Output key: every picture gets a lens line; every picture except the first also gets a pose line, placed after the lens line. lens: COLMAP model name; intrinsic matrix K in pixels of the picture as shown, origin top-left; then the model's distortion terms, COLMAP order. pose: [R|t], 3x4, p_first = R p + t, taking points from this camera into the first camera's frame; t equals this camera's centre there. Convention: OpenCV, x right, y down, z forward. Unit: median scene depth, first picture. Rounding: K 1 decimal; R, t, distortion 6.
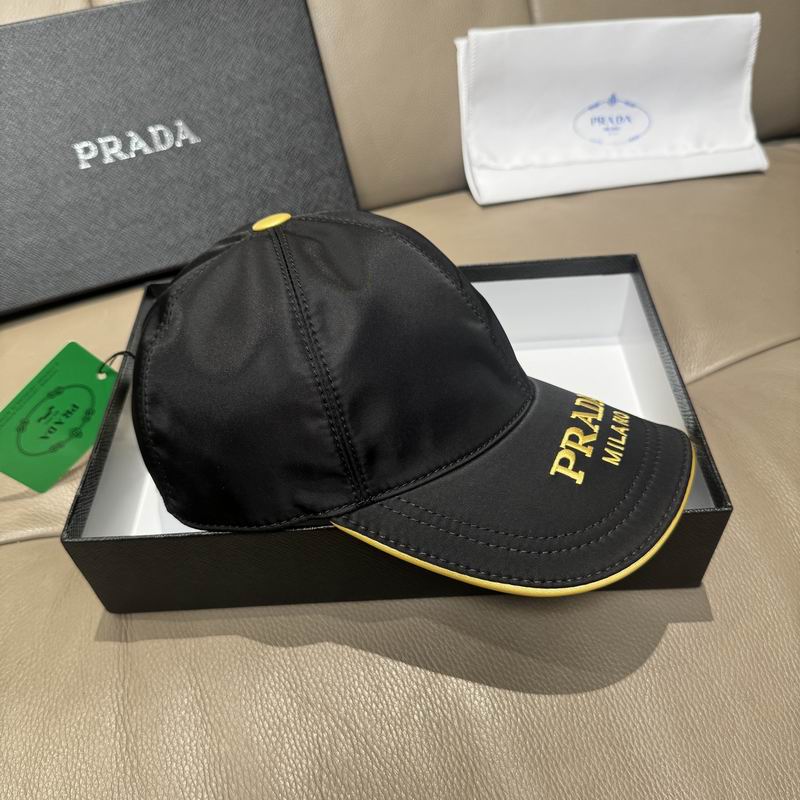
lens RADIAL K [[754.9, 0, 395.2], [0, 754.9, 406.8], [0, 0, 1]] dist [-0.052839, 0.000000]
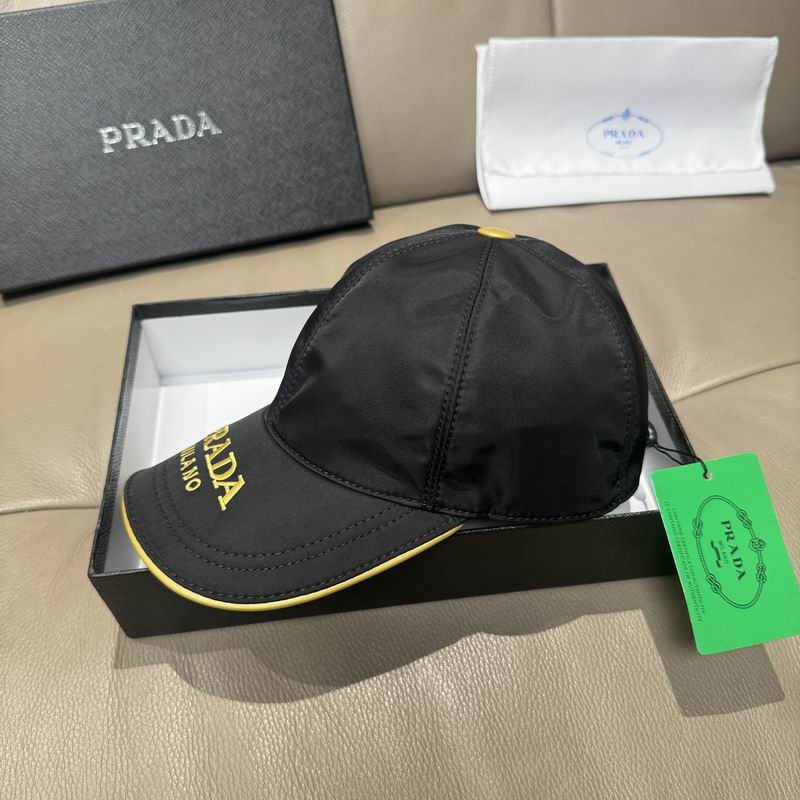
lens RADIAL K [[754.9, 0, 394.6], [0, 754.9, 402.9], [0, 0, 1]] dist [-0.052839, 0.000000]
pose [[0.997630, 0.068491, -0.006515, 0.010170], [-0.068272, 0.997234, 0.029370, -0.030516], [0.008509, -0.028856, 0.999547, -0.040663]]
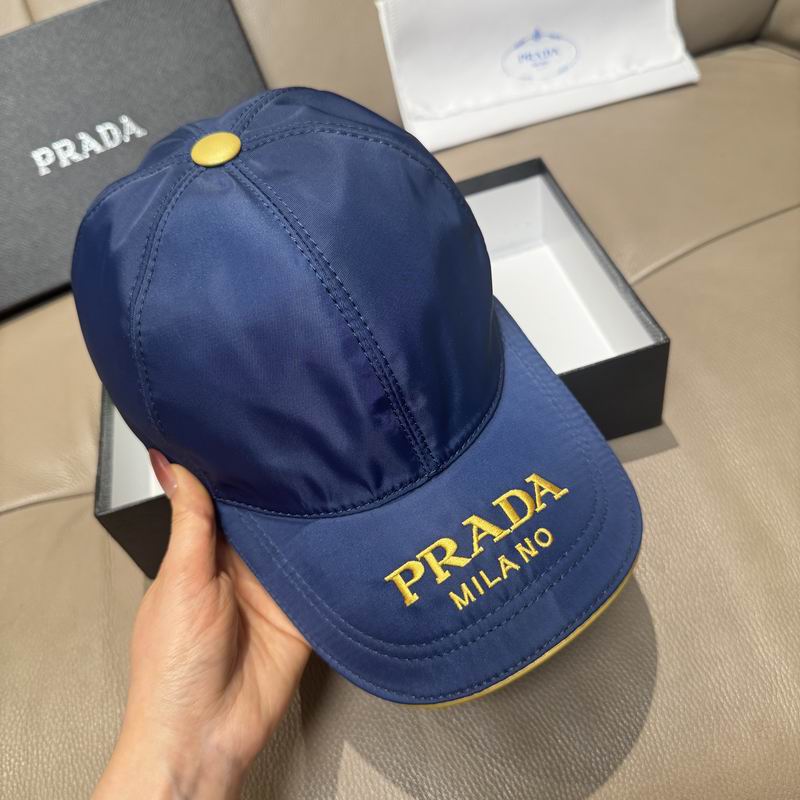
lens RADIAL K [[754.9, 0, 400.3], [0, 754.9, 404.1], [0, 0, 1]] dist [-0.052839, 0.000000]
pose [[0.990283, -0.123751, -0.063453, 0.125490], [0.125723, 0.991668, 0.028072, 0.050168], [0.059450, -0.035776, 0.997590, -0.069327]]
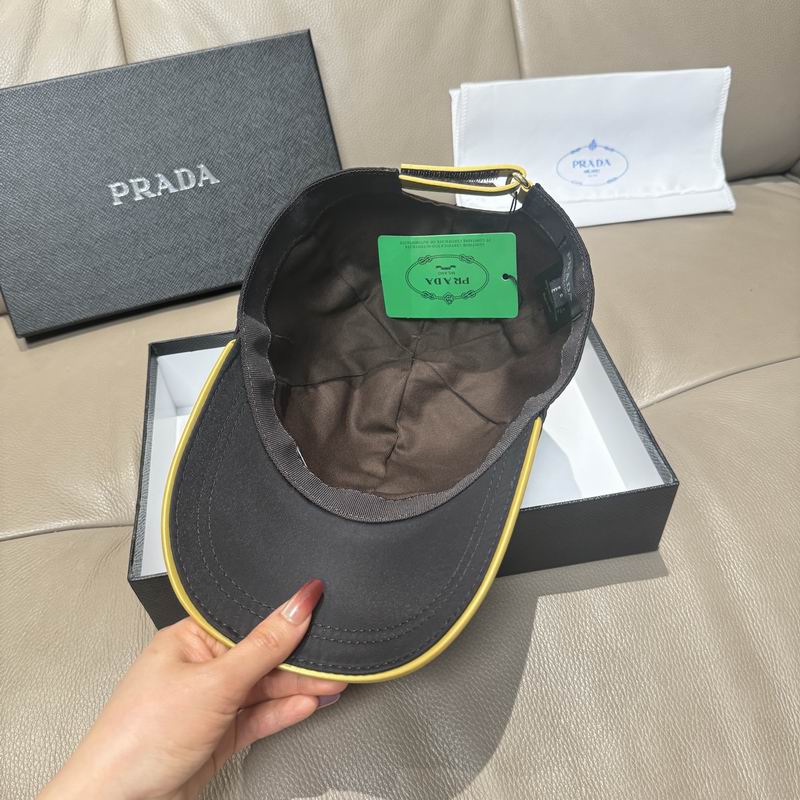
lens RADIAL K [[754.9, 0, 397.7], [0, 754.9, 403.4], [0, 0, 1]] dist [-0.052839, 0.000000]
pose [[0.999478, 0.023868, -0.021752, 0.042617], [-0.023931, 0.999710, -0.002648, -0.024062], [0.021682, 0.003167, 0.999760, -0.129892]]
